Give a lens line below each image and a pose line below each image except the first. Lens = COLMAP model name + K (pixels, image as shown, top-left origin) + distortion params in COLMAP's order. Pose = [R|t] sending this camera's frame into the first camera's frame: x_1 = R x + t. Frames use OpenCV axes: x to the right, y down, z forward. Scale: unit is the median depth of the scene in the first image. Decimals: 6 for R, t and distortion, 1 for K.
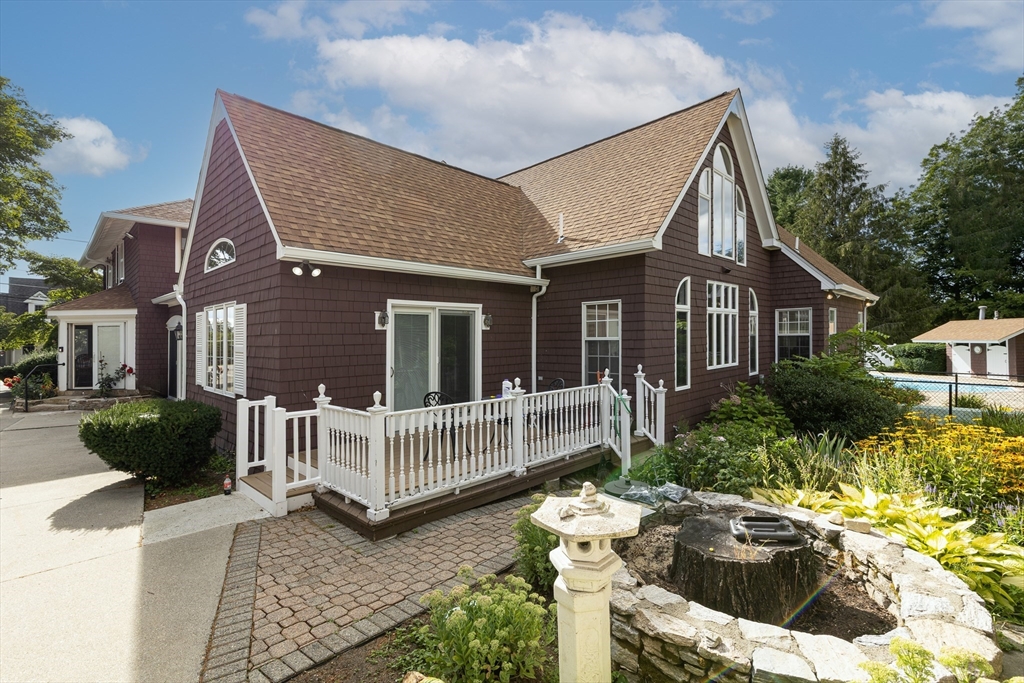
lens RADIAL K [[466.2, 0, 513.2], [0, 466.2, 327.1], [0, 0, 1]] dist [0.000744, 0.000129]
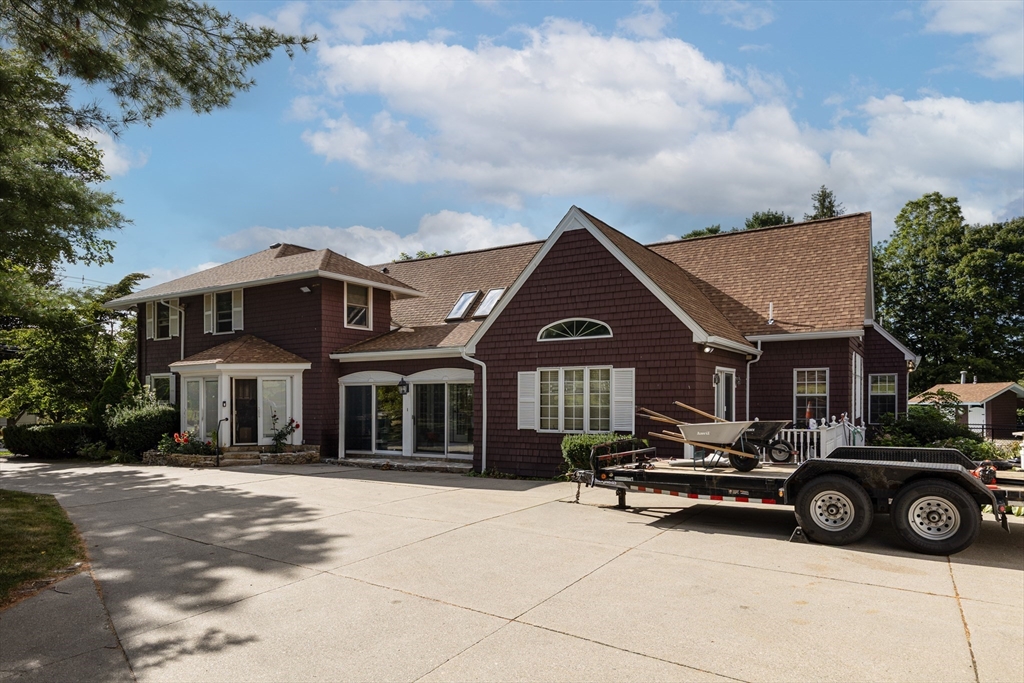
lens RADIAL K [[637.7, 0, 512.4], [0, 637.7, 393.8], [0, 0, 1]] dist [-0.004862, -0.002088]
pose [[0.975120, 0.008286, 0.221522, -0.765236], [-0.010995, 0.999879, 0.010999, 0.006810], [-0.221404, -0.013161, 0.975093, -0.471071]]
